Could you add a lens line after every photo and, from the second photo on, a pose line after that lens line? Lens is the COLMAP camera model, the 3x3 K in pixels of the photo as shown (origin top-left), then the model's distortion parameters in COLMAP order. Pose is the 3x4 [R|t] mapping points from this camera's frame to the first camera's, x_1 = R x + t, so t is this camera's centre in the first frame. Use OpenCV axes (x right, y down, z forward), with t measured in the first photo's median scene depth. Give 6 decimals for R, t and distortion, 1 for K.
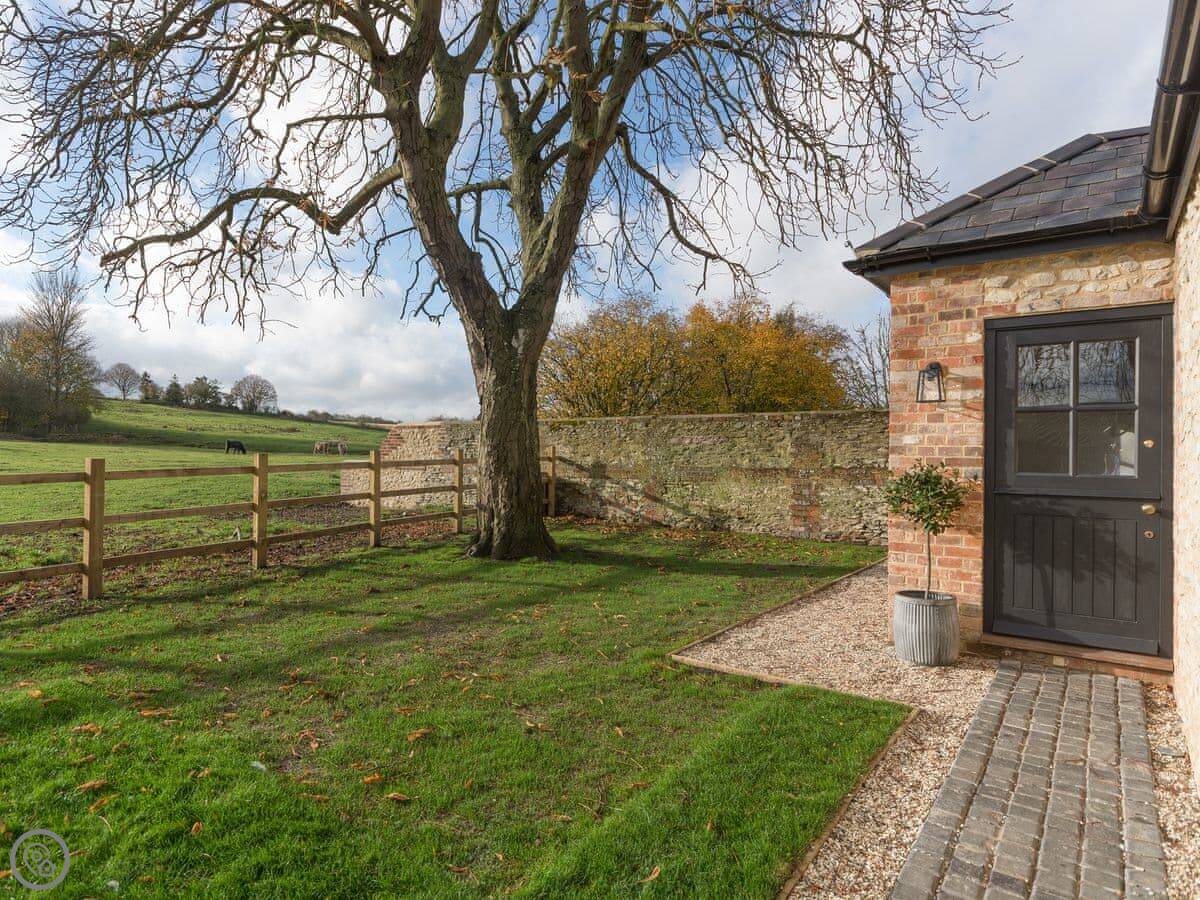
lens RADIAL K [[921.7, 0, 601.5], [0, 921.7, 453.2], [0, 0, 1]] dist [0.004243, 0.004060]
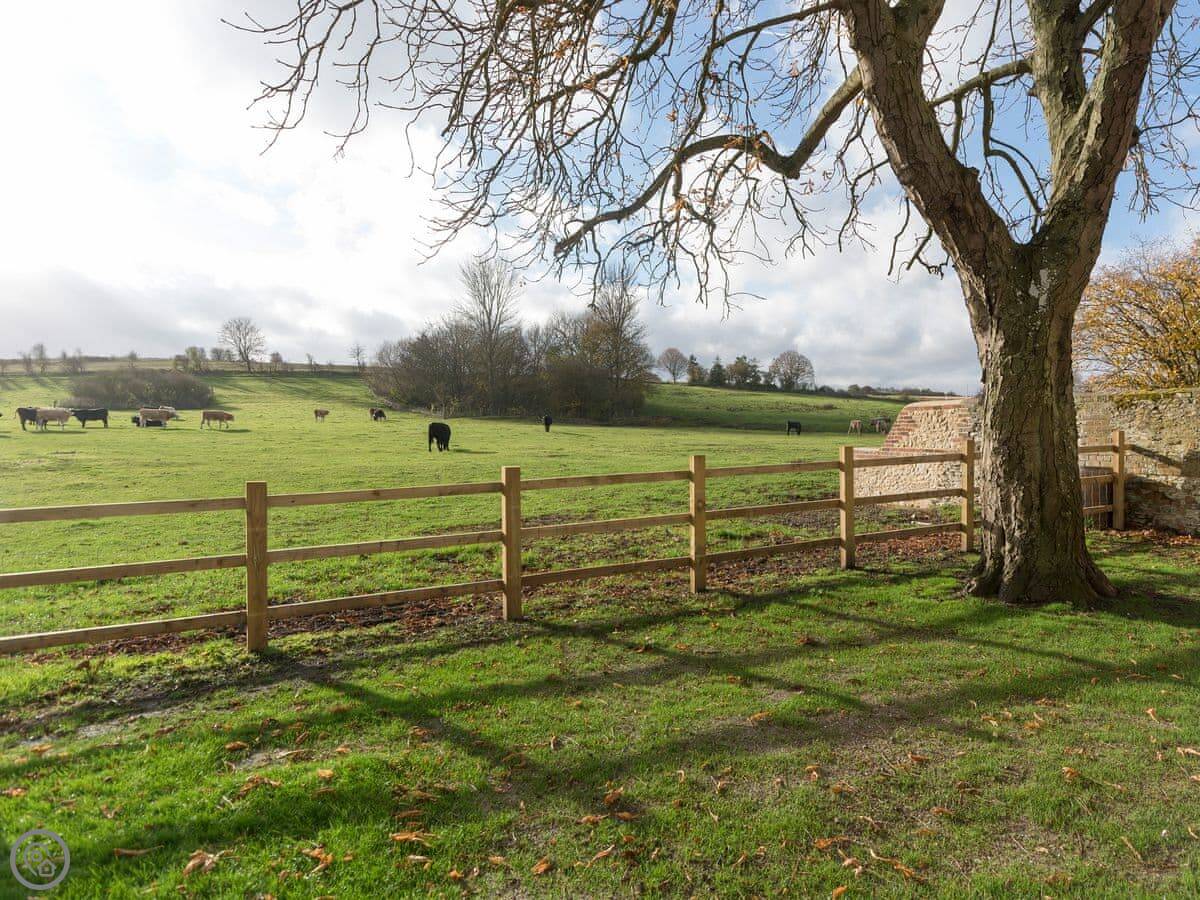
lens RADIAL K [[921.7, 0, 601.5], [0, 921.7, 453.2], [0, 0, 1]] dist [0.004243, 0.004060]
pose [[0.817342, -0.002554, -0.576147, 0.037777], [0.023031, 0.999336, 0.028243, -0.024215], [0.575693, -0.036353, 0.816858, 0.235930]]
